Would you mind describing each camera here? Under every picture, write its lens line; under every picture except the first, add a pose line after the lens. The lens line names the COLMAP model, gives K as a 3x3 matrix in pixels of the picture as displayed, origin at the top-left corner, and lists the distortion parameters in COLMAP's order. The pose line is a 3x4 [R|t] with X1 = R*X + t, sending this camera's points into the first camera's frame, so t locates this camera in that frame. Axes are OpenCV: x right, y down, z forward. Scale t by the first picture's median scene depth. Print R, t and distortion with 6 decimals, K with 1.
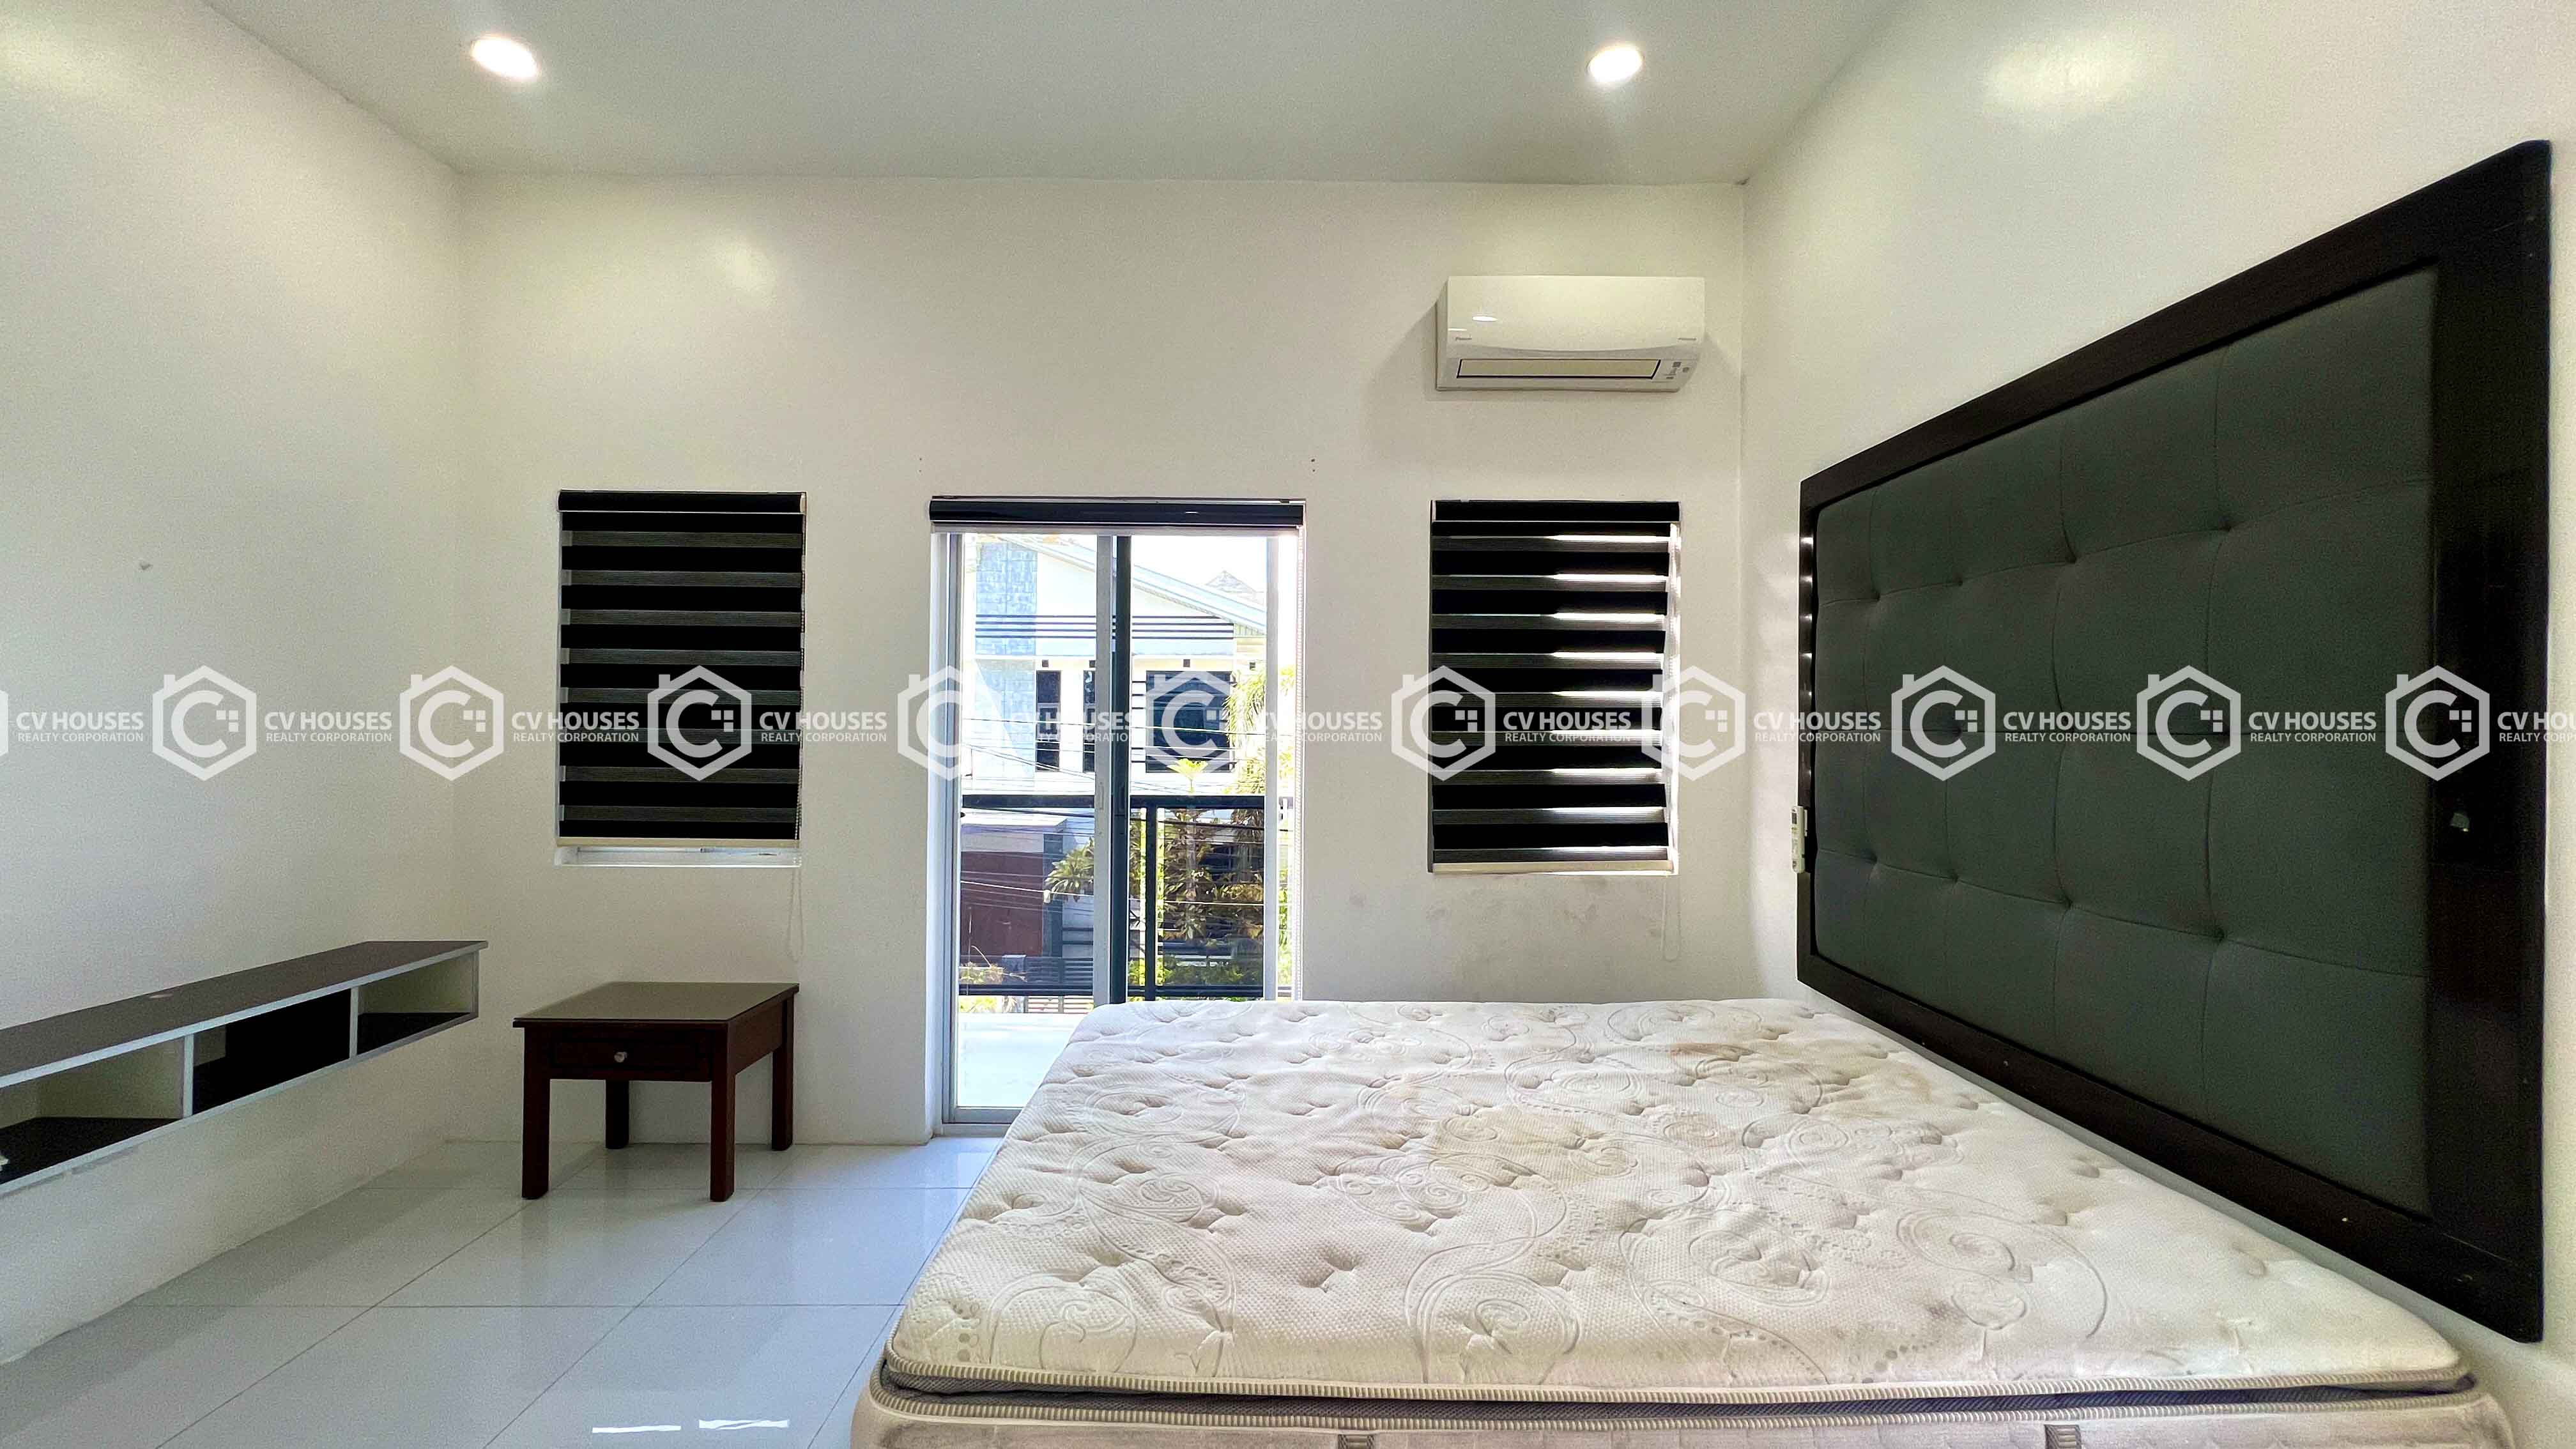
lens RADIAL K [[1039.7, 0, 1283.9], [0, 1039.7, 716.6], [0, 0, 1]] dist [0.002978, 0.000150]
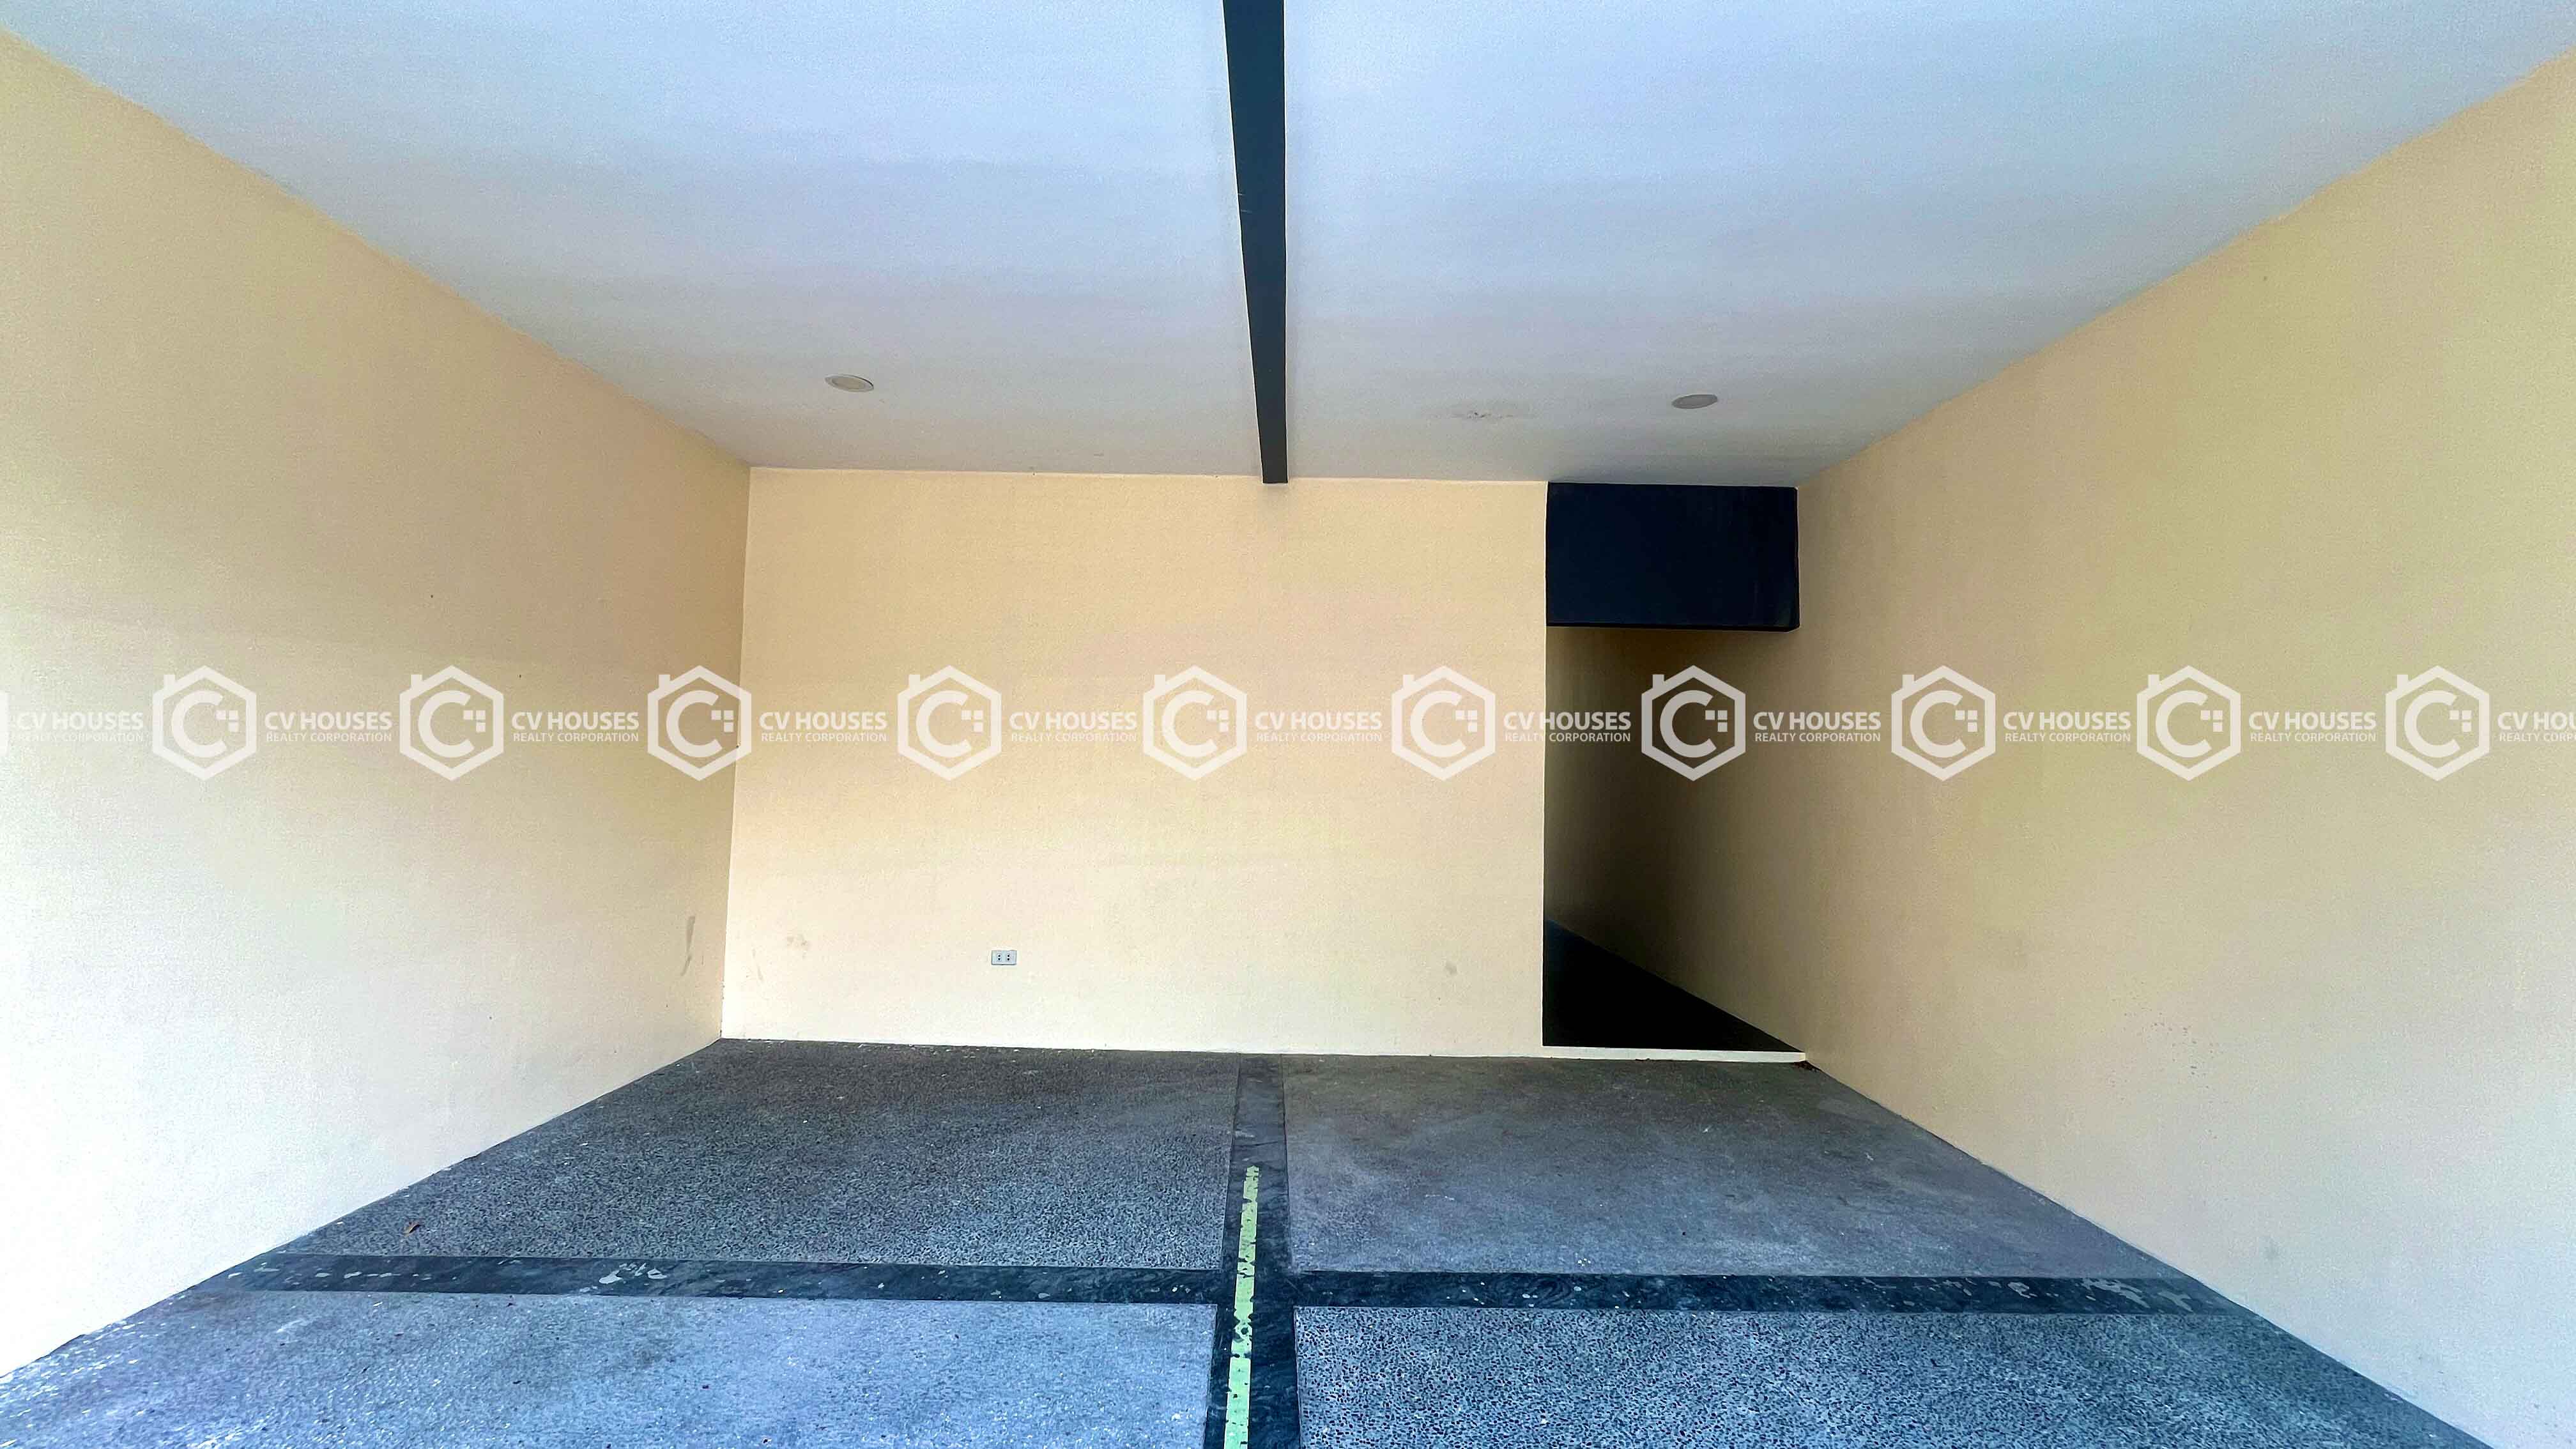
lens RADIAL K [[1027.8, 0, 1289.5], [0, 1027.8, 732.9], [0, 0, 1]] dist [-0.000237, -0.000010]
pose [[0.999972, -0.000027, 0.007533, -0.952916], [-0.000093, 0.999873, 0.015936, 0.000125], [-0.007532, -0.015937, 0.999845, 0.020885]]
